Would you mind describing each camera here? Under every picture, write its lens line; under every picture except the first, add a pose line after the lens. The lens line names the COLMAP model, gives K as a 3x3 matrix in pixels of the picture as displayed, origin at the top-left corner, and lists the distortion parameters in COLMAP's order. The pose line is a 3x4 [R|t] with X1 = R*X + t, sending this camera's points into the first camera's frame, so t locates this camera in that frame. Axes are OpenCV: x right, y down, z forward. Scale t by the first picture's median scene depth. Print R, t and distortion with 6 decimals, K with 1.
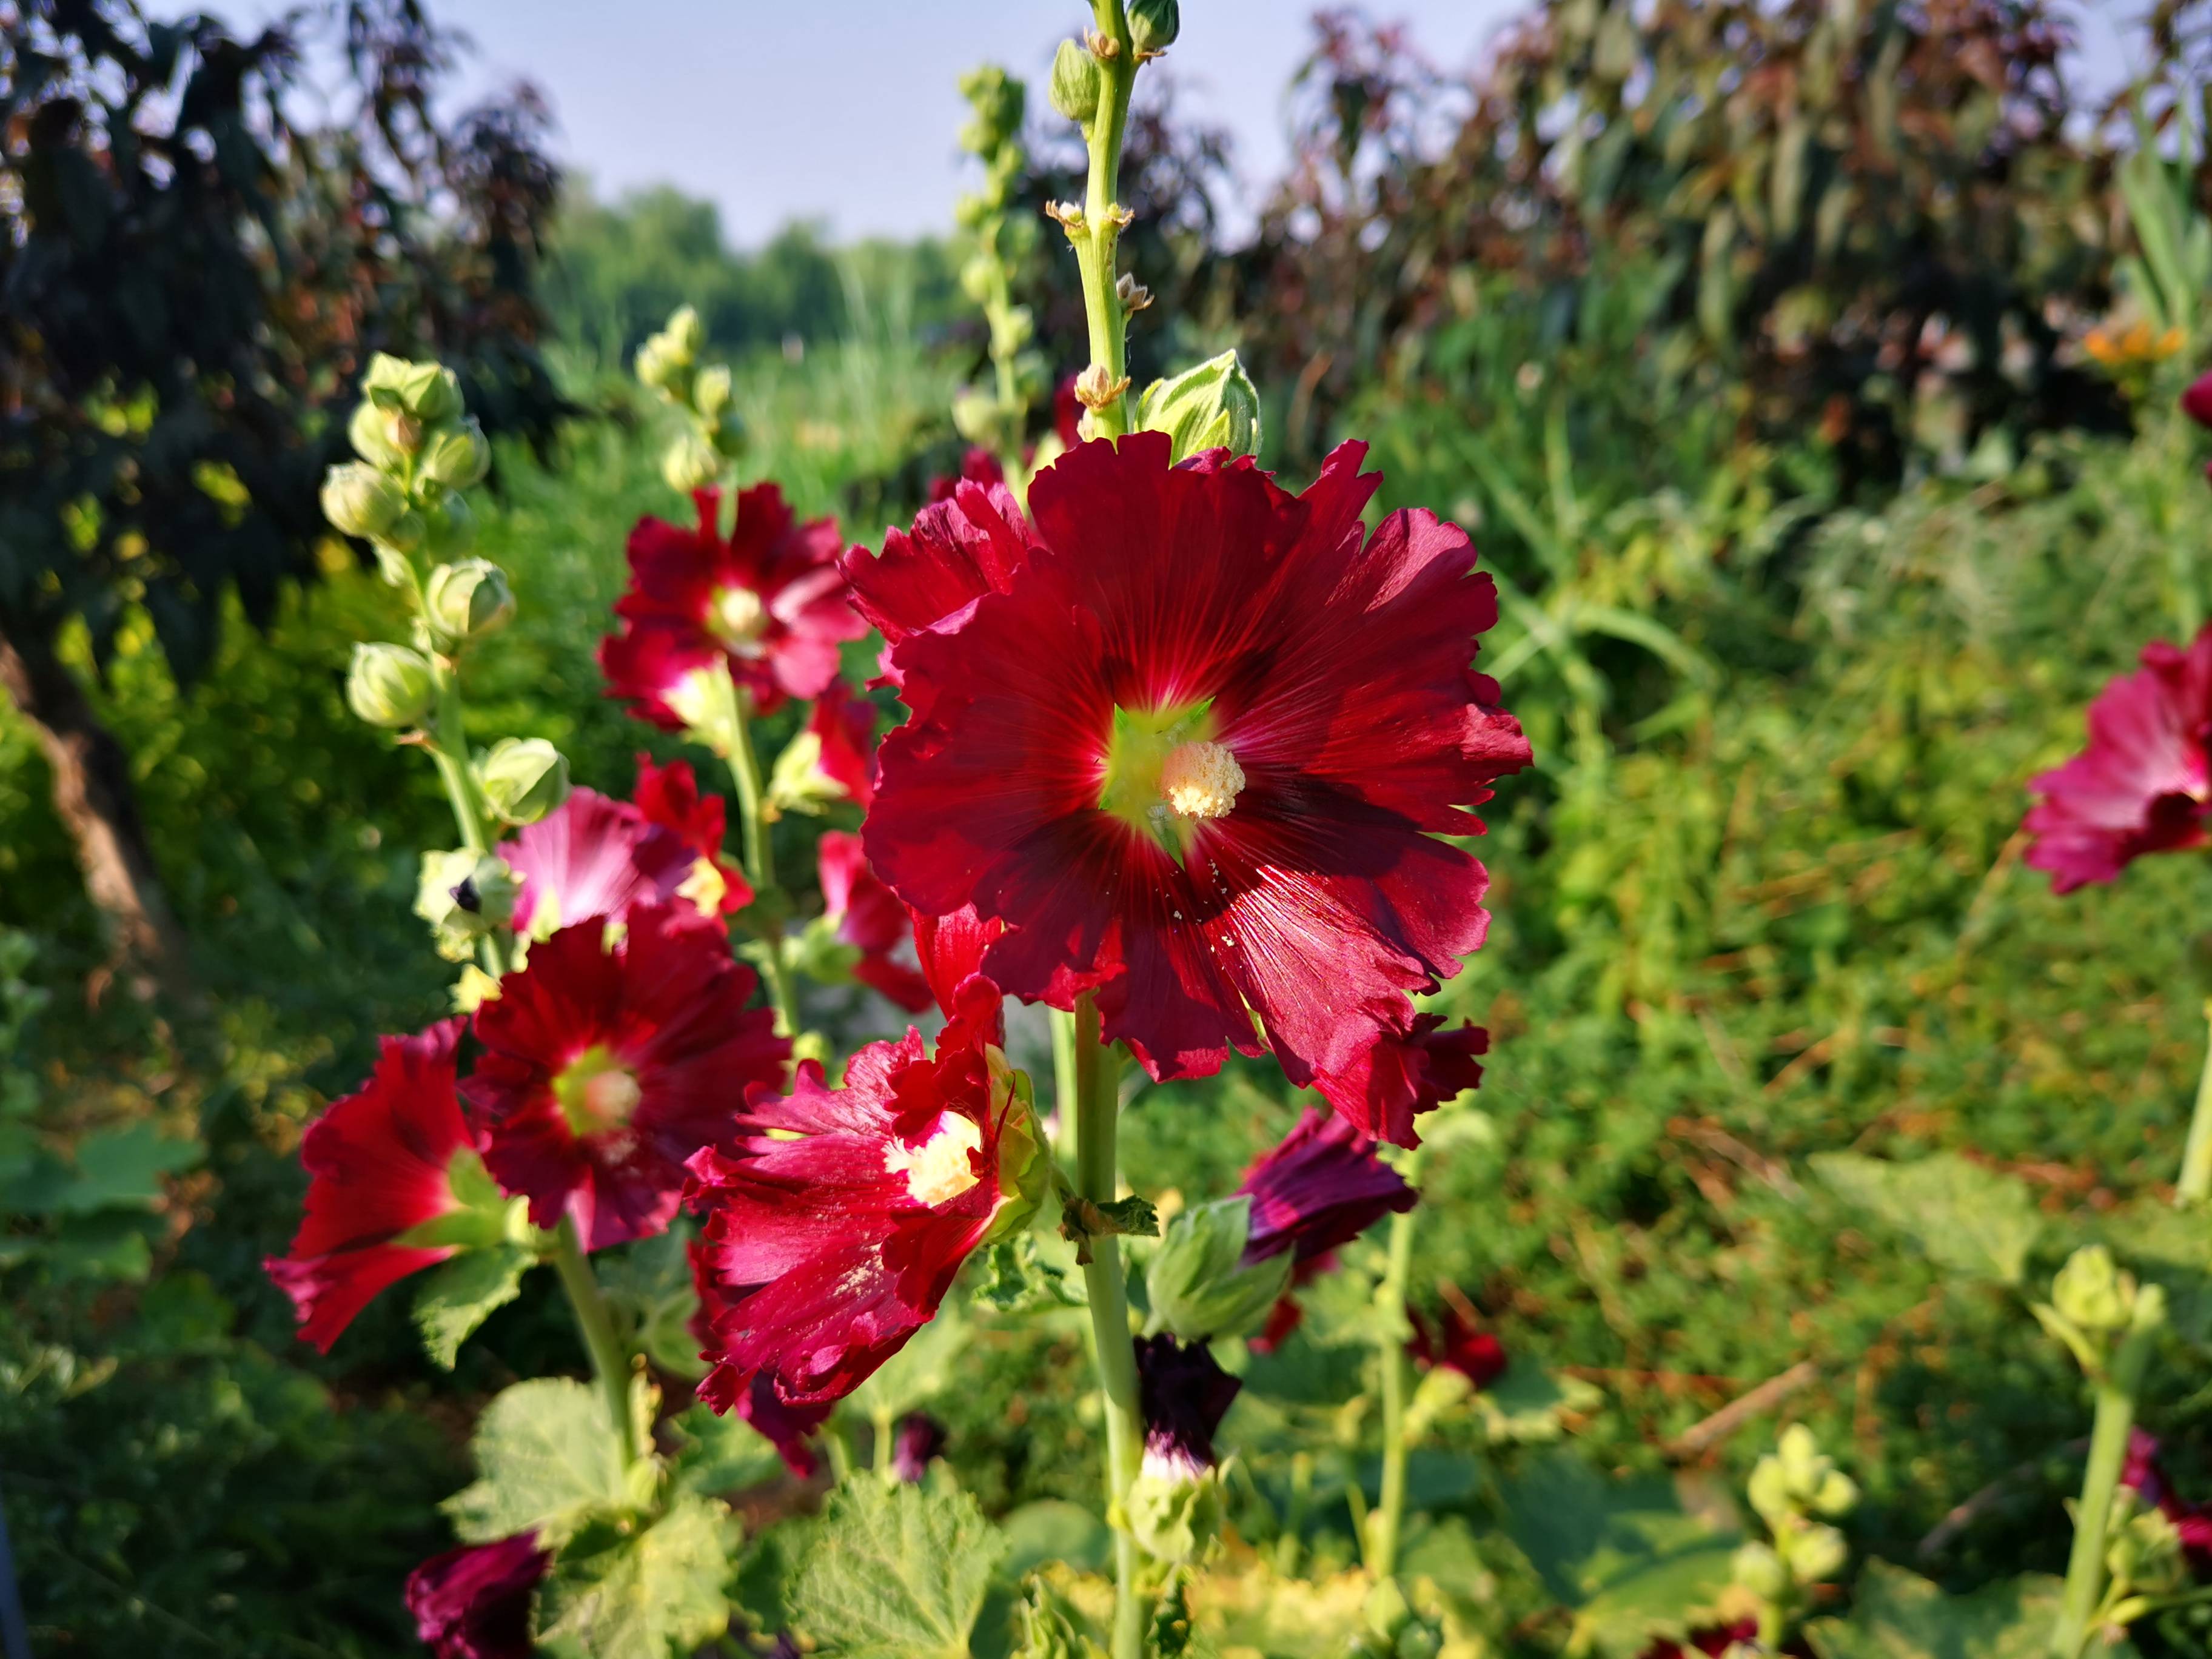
lens RADIAL K [[1833.4, 0, 1106.0], [0, 1833.4, 829.5], [0, 0, 1]] dist [0.042697, -0.096210]
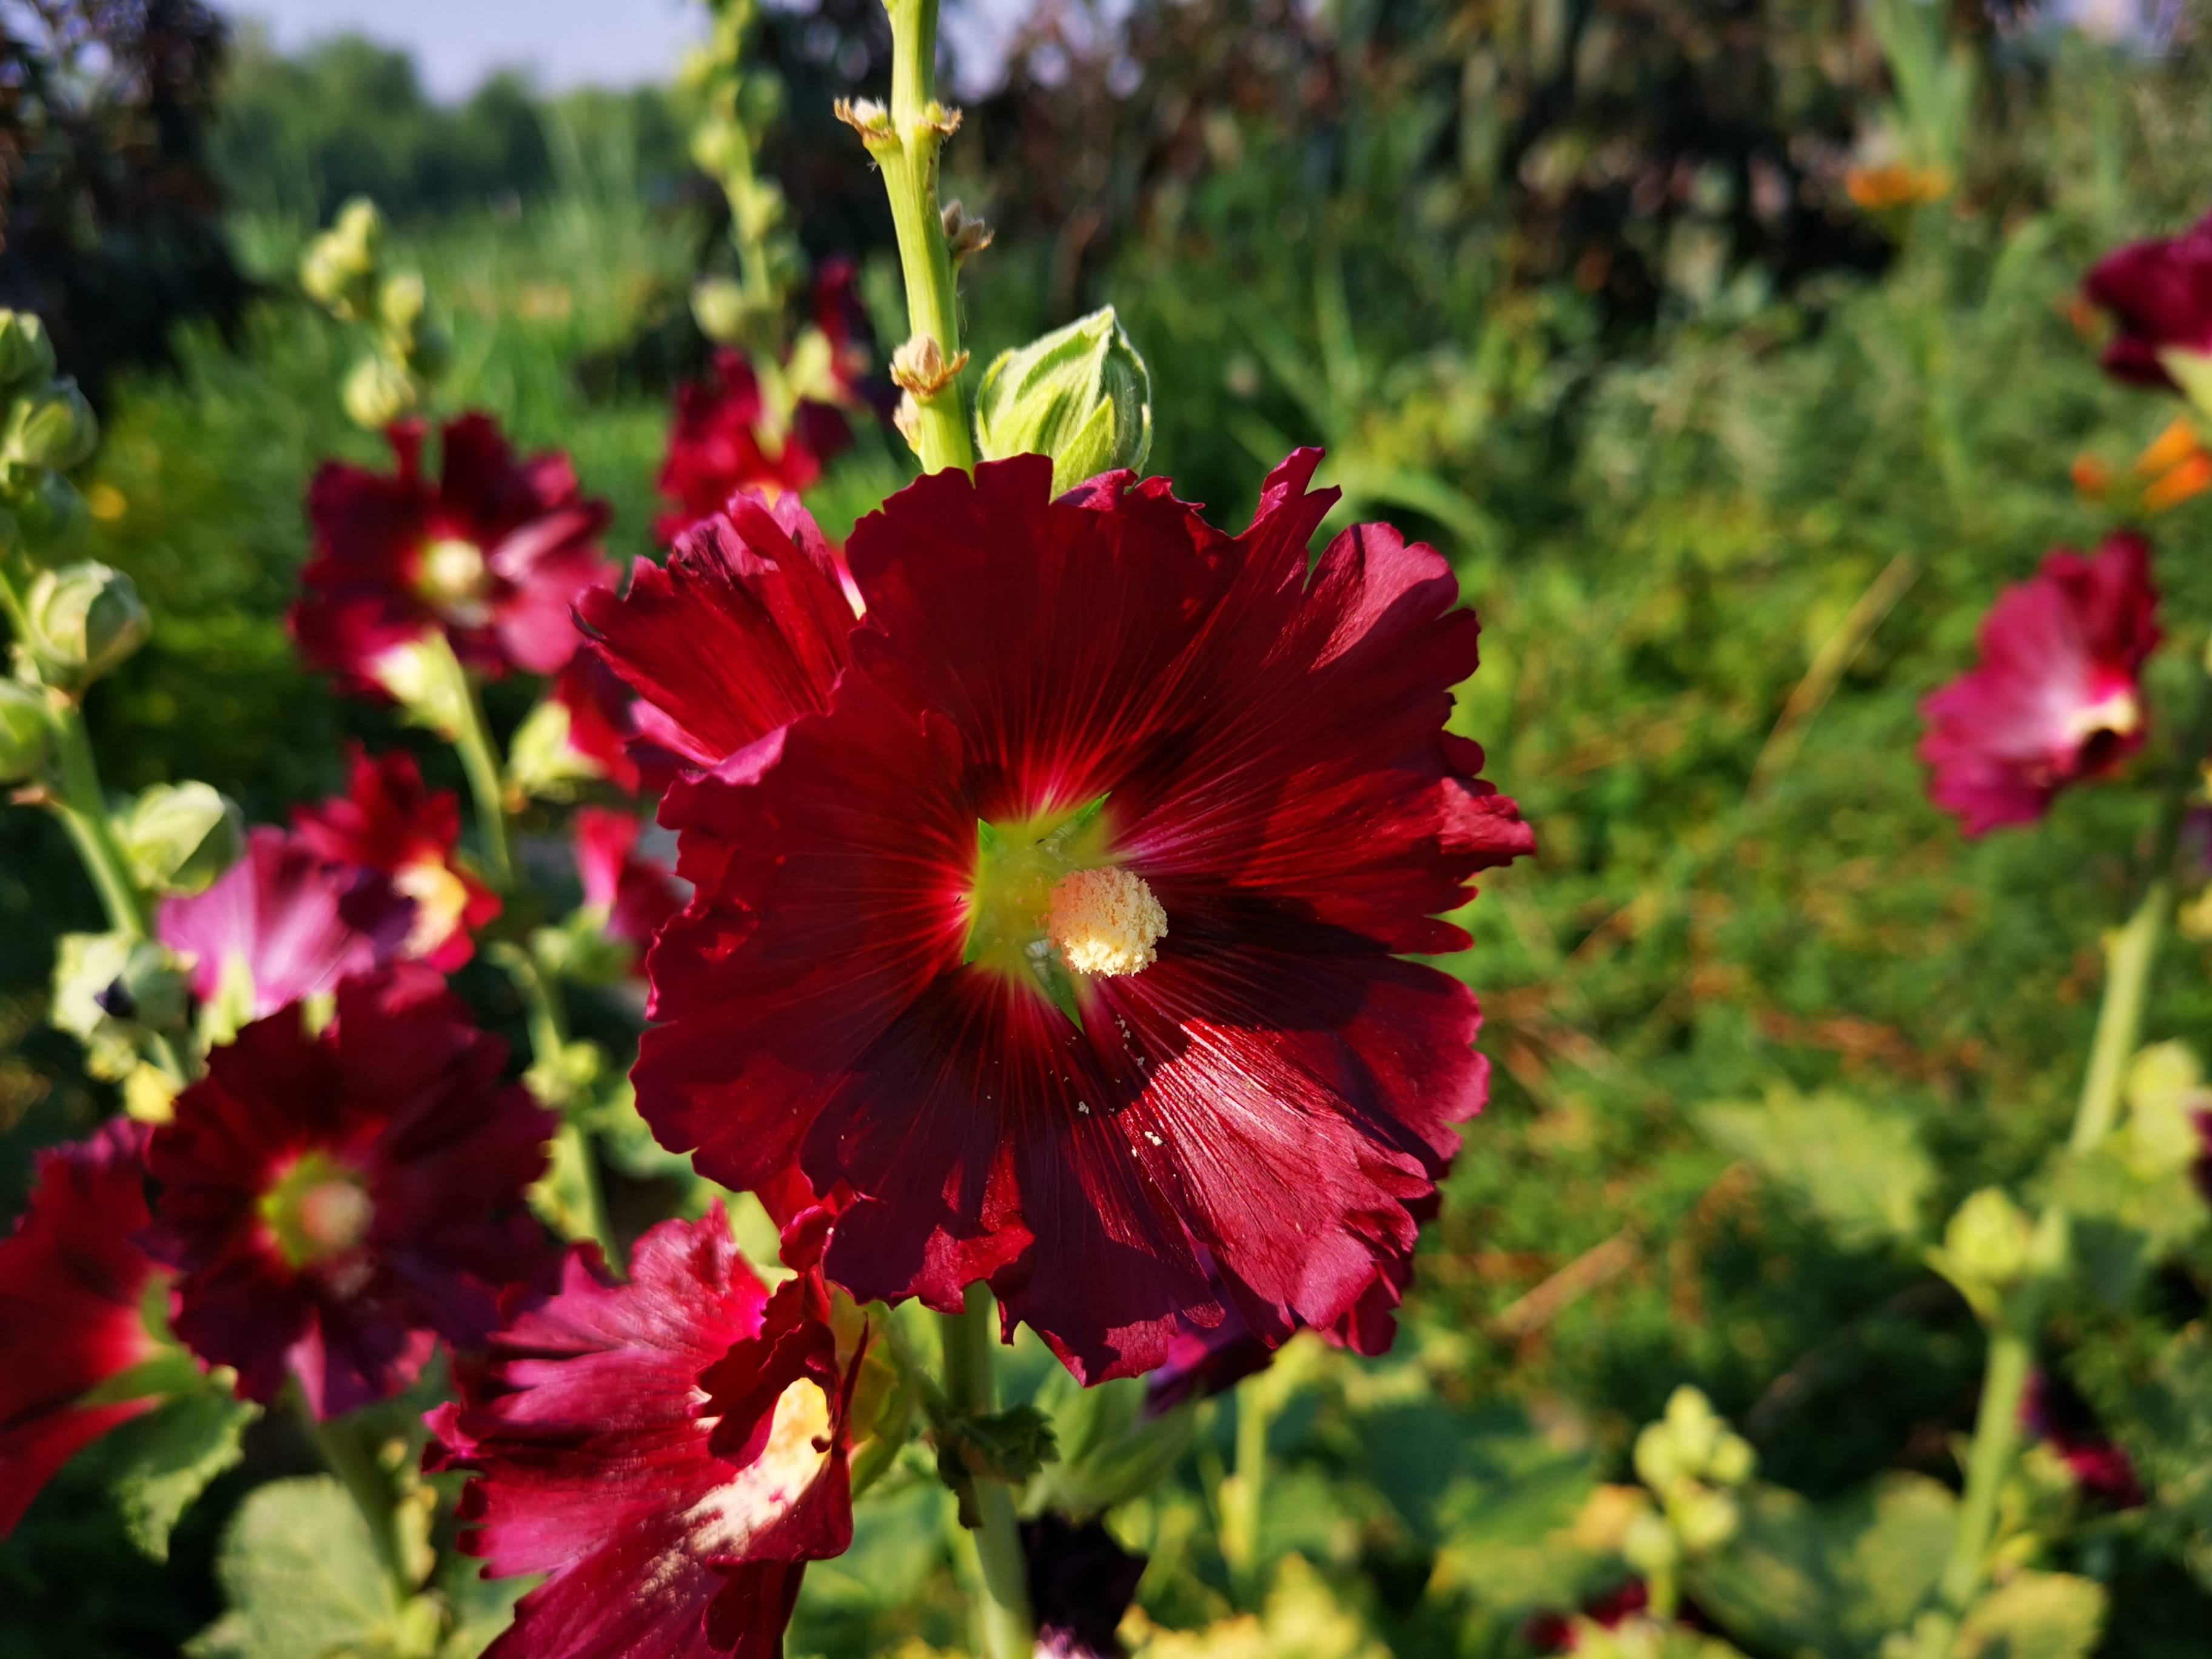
lens RADIAL K [[1821.2, 0, 1106.0], [0, 1821.2, 829.5], [0, 0, 1]] dist [-0.010710, -0.010828]
pose [[0.990442, -0.062134, 0.123140, -0.020625], [0.051740, 0.994961, 0.085882, -0.075692], [-0.127856, -0.078690, 0.988666, 0.179083]]
